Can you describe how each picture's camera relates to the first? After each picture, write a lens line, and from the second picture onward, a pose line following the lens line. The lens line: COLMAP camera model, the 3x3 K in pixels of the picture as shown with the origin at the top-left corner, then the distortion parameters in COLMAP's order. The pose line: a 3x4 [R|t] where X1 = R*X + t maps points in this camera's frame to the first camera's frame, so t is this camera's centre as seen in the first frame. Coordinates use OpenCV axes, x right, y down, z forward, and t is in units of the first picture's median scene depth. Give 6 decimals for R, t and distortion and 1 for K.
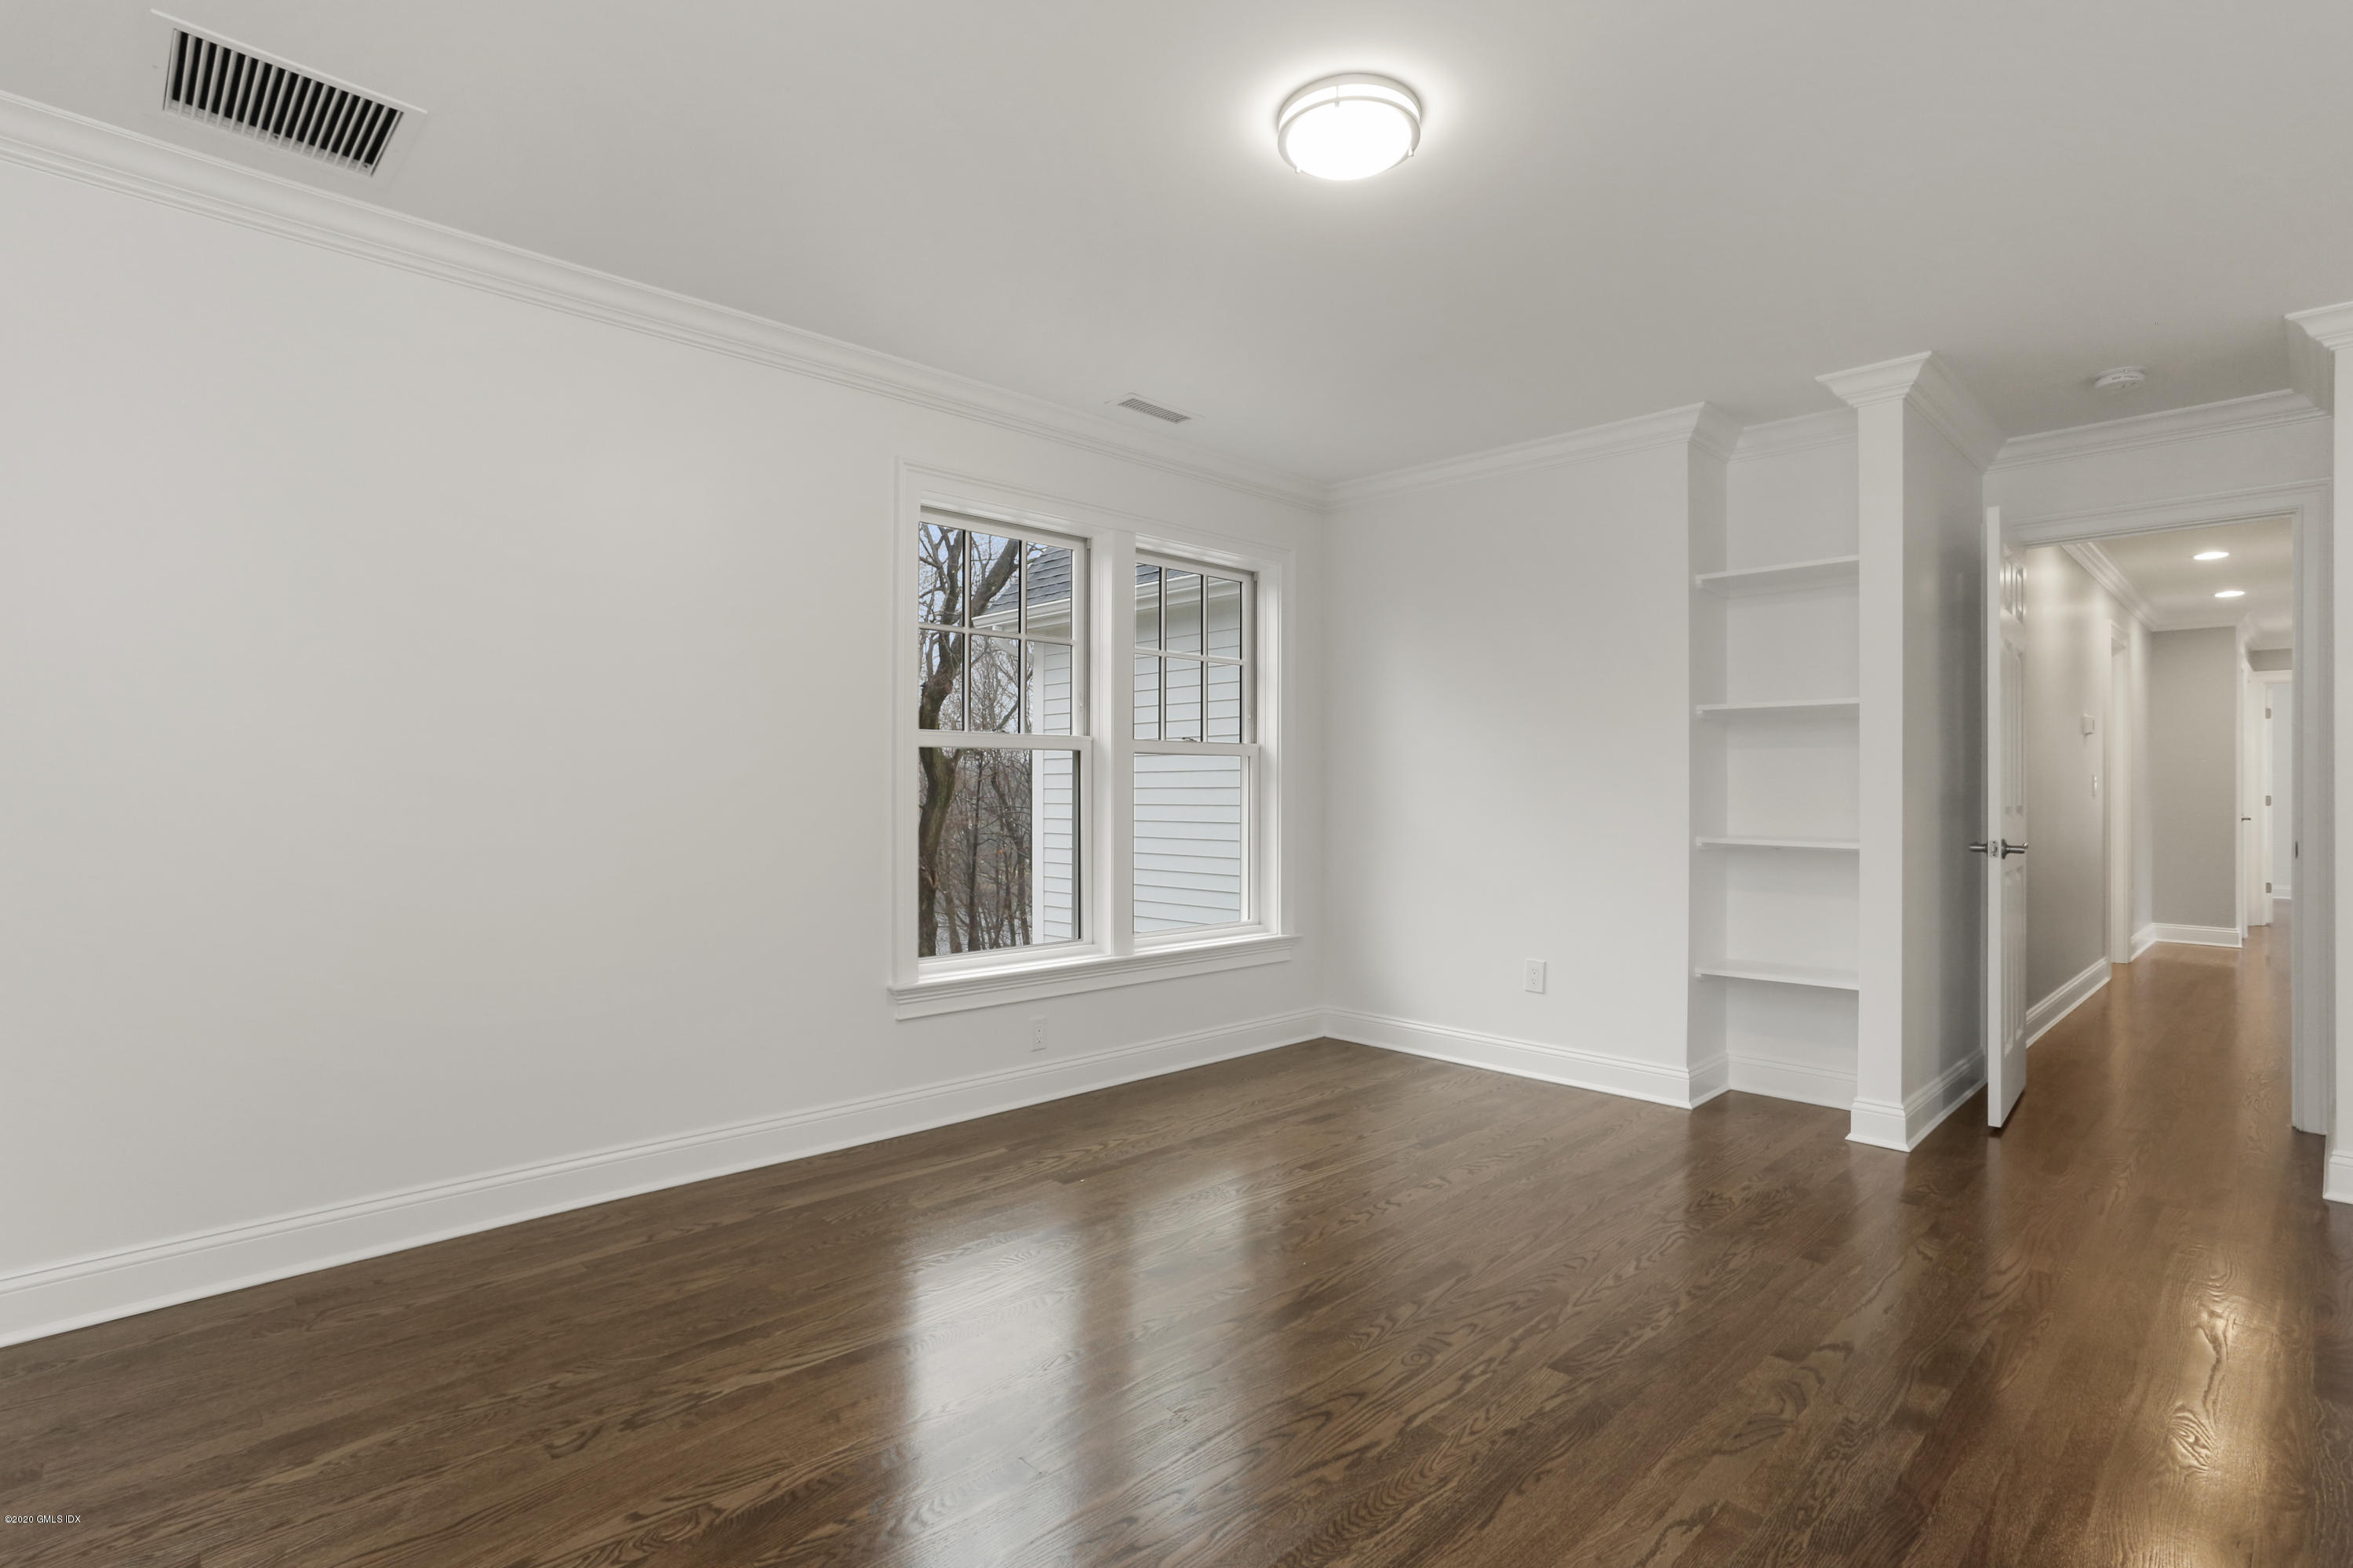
lens RADIAL K [[1131.7, 0, 1179.6], [0, 1131.7, 812.3], [0, 0, 1]] dist [-0.031774, 0.023283]
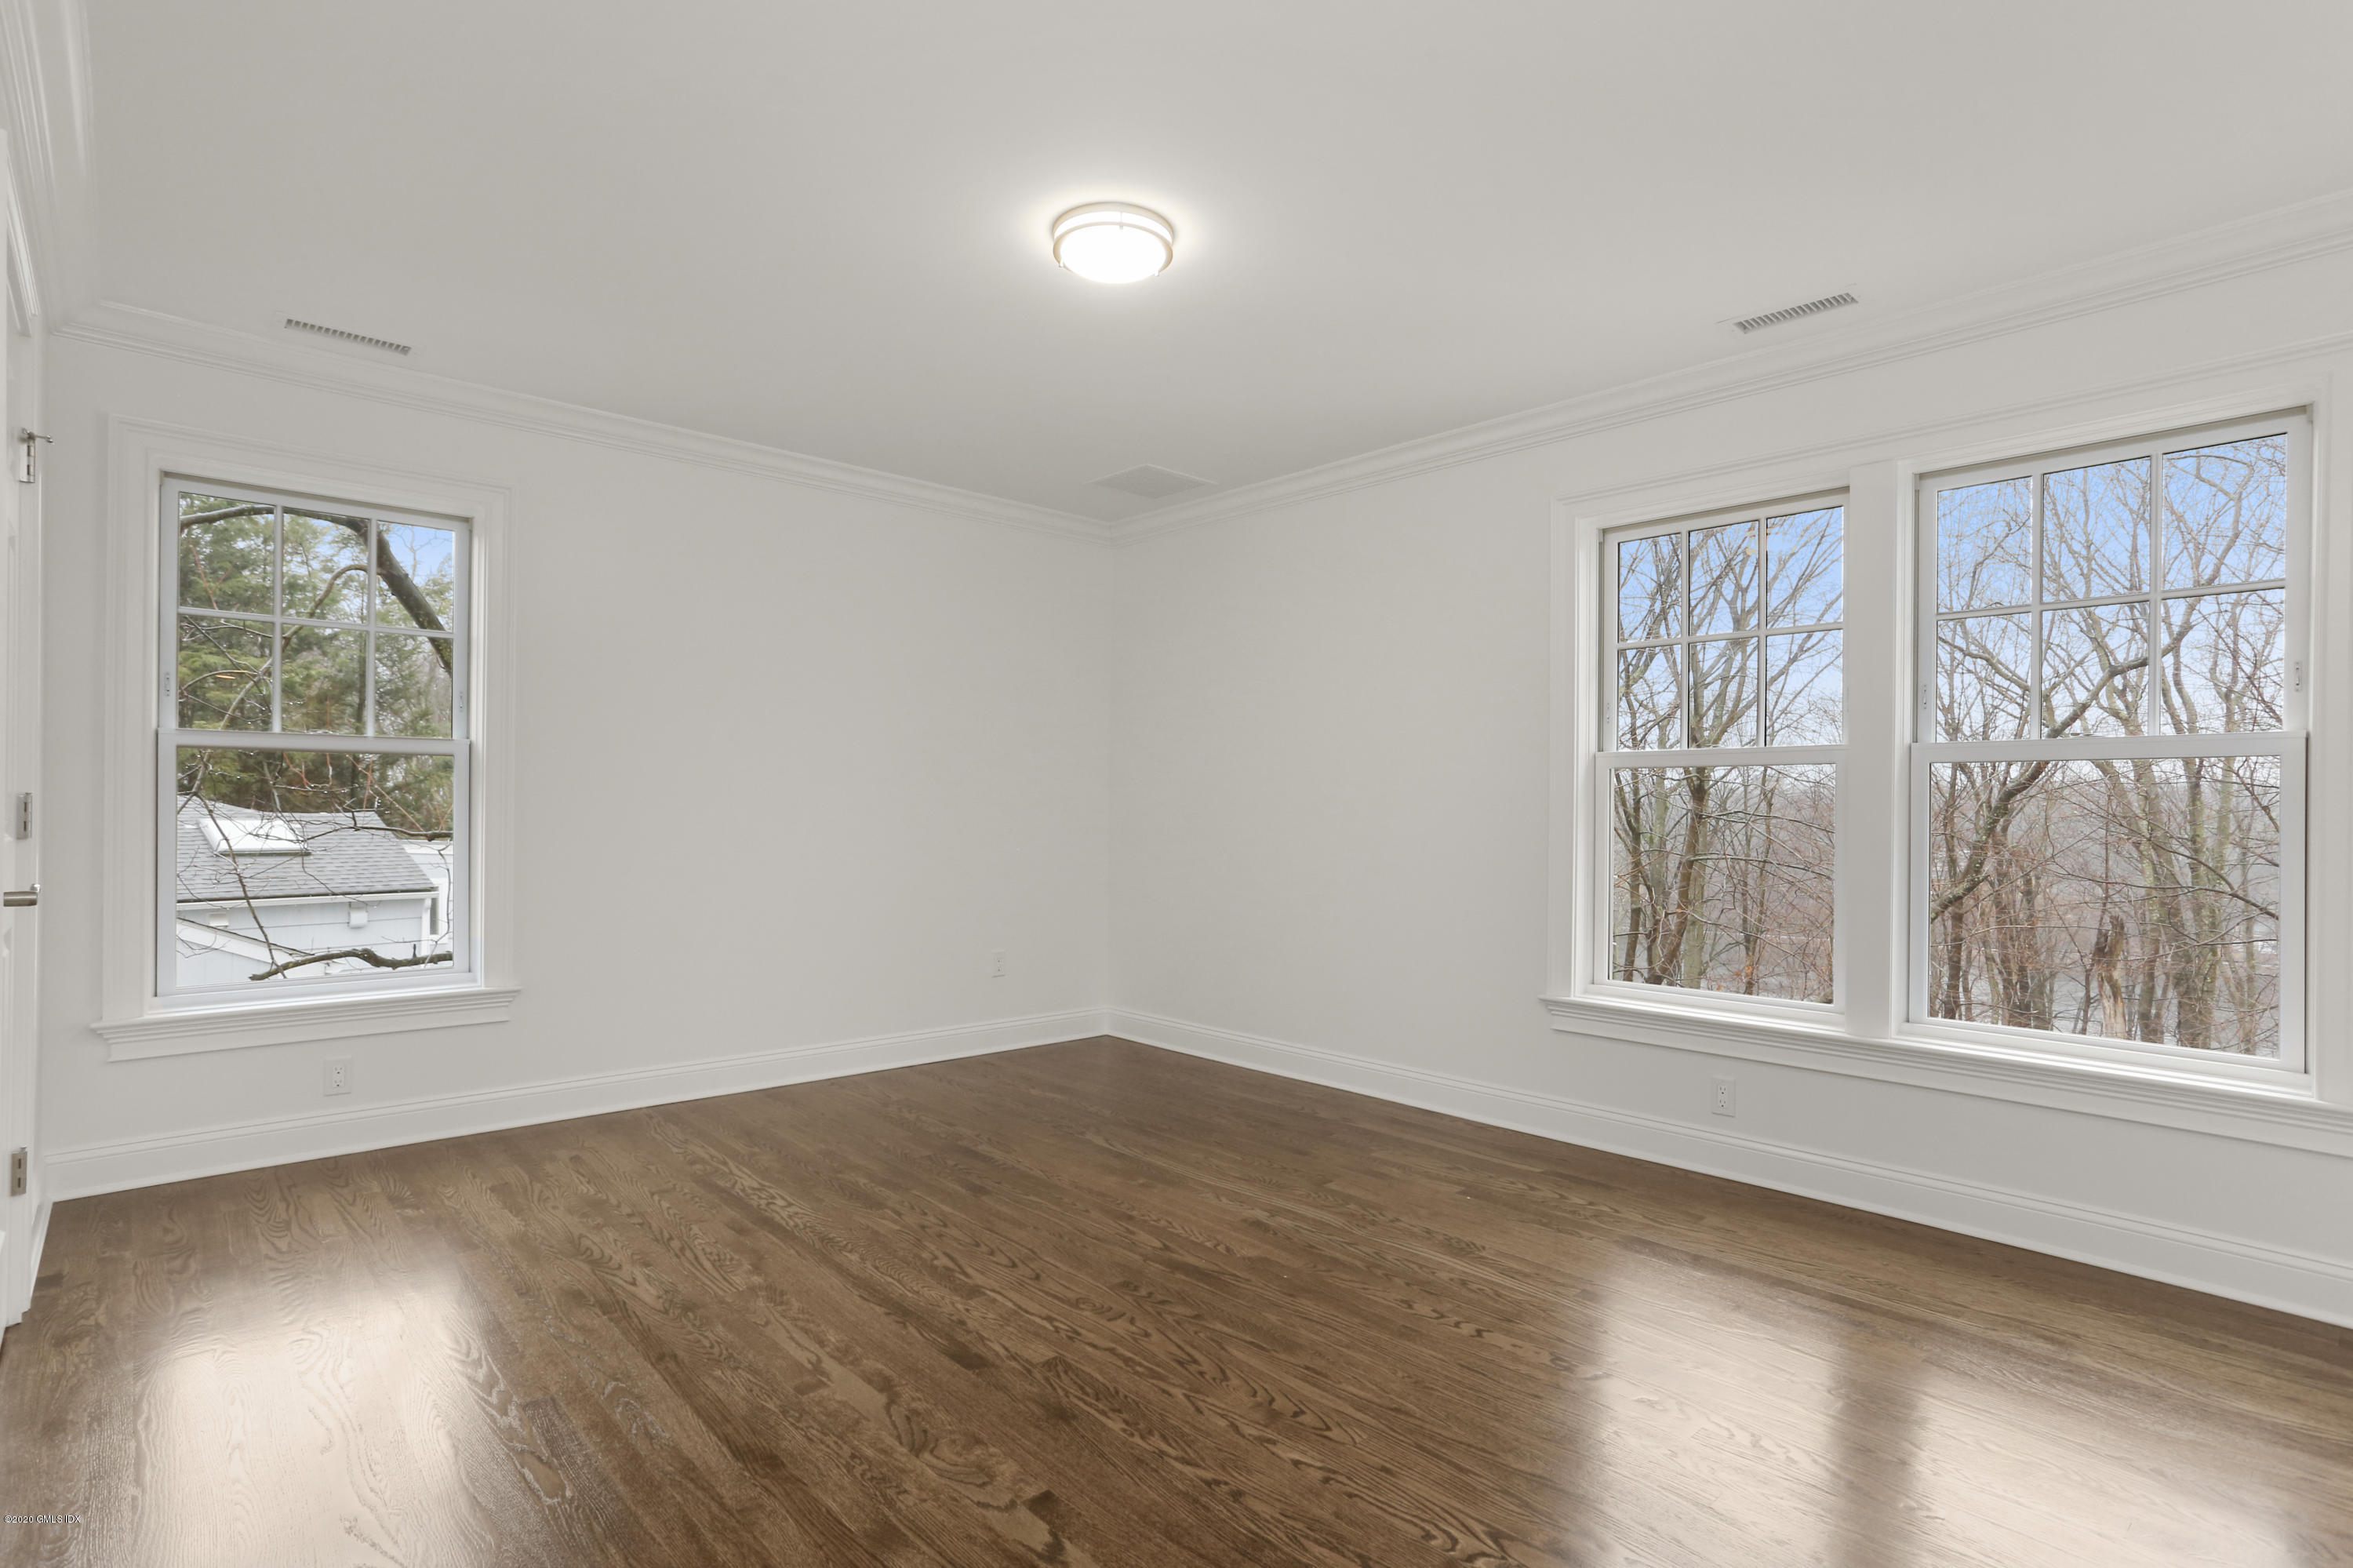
lens RADIAL K [[1131.7, 0, 1179.6], [0, 1131.7, 812.3], [0, 0, 1]] dist [-0.031774, 0.023283]
pose [[-0.023886, -0.005783, -0.999698, 1.239646], [-0.020504, 0.999776, -0.005294, -0.009536], [0.999504, 0.020372, -0.024000, 1.014775]]
